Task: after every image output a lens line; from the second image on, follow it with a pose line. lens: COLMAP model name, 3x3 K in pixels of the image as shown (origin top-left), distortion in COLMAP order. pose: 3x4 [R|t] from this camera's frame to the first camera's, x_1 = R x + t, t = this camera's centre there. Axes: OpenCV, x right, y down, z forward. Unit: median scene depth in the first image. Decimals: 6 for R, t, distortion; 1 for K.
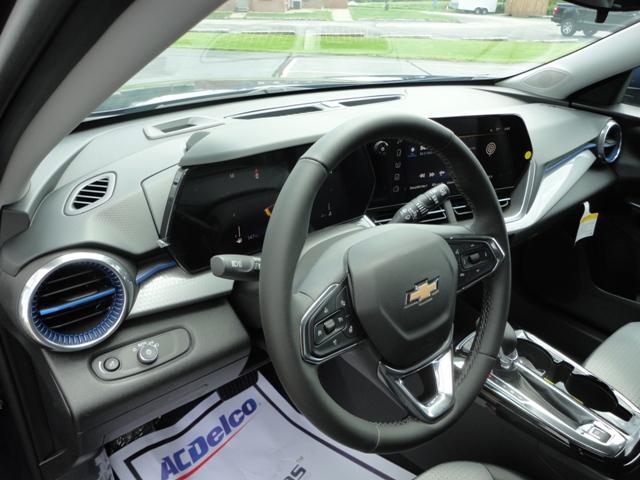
lens RADIAL K [[466.3, 0, 321.4], [0, 466.3, 243.7], [0, 0, 1]] dist [-0.009312, 0.011001]
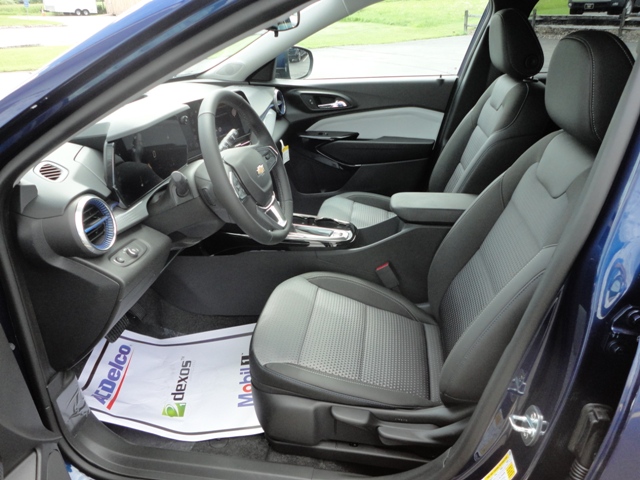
lens RADIAL K [[466.3, 0, 324.6], [0, 466.3, 240.0], [0, 0, 1]] dist [-0.009312, 0.011001]
pose [[0.740385, -0.330439, 0.585355, -0.429476], [0.333867, 0.936593, 0.106425, 0.128768], [-0.583406, 0.116635, 0.803762, -0.398297]]
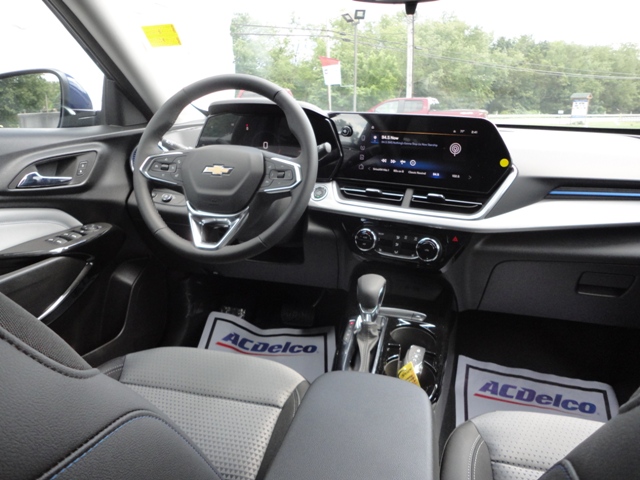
lens RADIAL K [[466.3, 0, 319.3], [0, 466.3, 240.1], [0, 0, 1]] dist [-0.009312, 0.011001]
pose [[0.597402, 0.199032, -0.776851, 0.870433], [-0.371545, 0.927164, -0.048177, 0.135616], [0.710679, 0.317416, 0.627839, 0.126736]]
